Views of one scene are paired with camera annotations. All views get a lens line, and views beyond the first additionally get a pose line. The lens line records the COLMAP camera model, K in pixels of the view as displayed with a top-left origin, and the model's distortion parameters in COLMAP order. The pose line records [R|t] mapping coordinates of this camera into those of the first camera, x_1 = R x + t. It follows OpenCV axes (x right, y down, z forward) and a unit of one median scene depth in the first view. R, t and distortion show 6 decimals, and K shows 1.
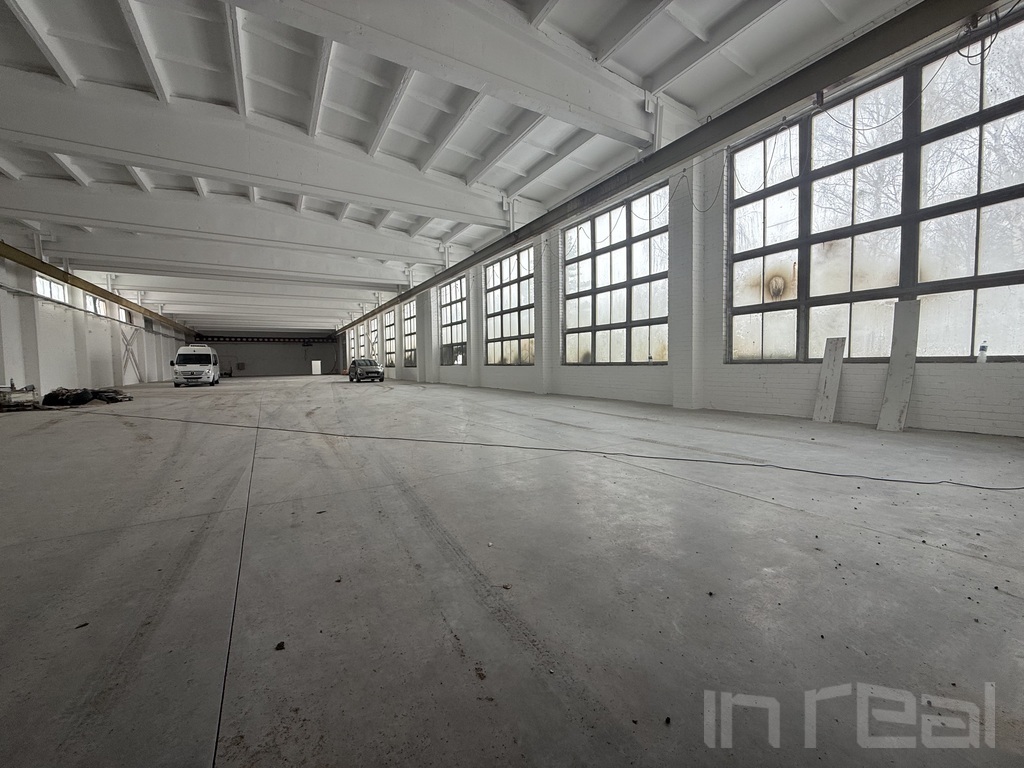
lens RADIAL K [[407.0, 0, 512.0], [0, 407.0, 384.0], [0, 0, 1]] dist [-0.001824, -0.000209]
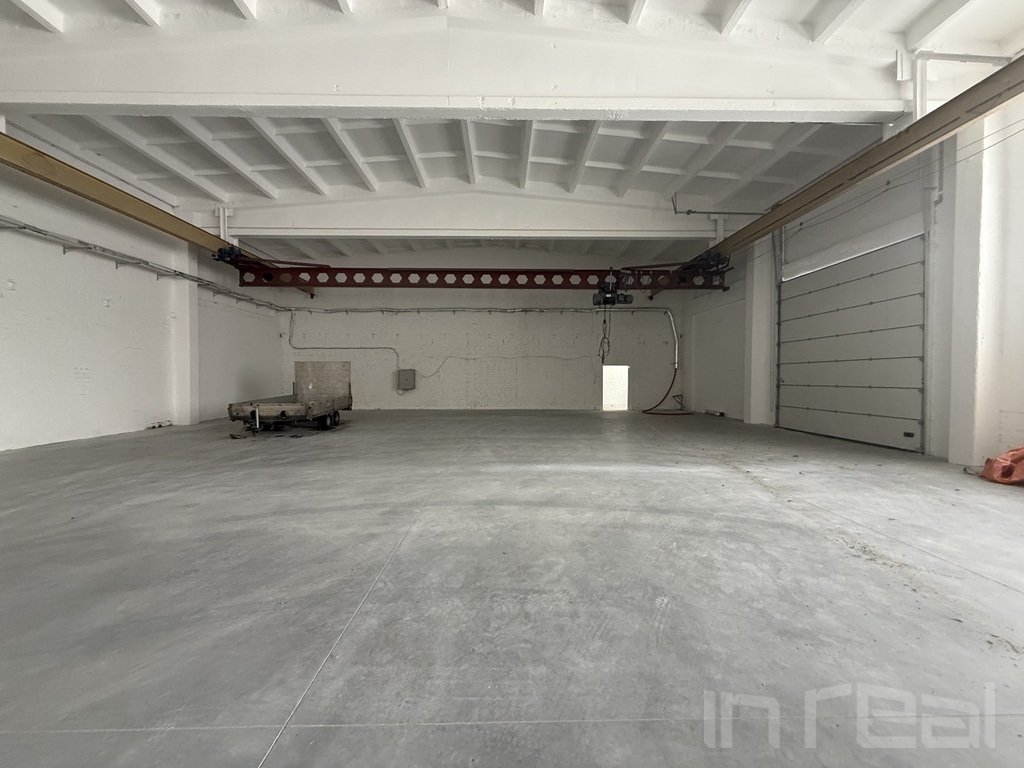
lens RADIAL K [[407.0, 0, 512.0], [0, 407.0, 384.0], [0, 0, 1]] dist [-0.001824, -0.000209]
pose [[0.902316, 0.020472, -0.430589, -1.773872], [-0.036997, 0.998864, -0.030040, -0.138723], [0.429485, 0.043036, 0.902048, 2.966323]]
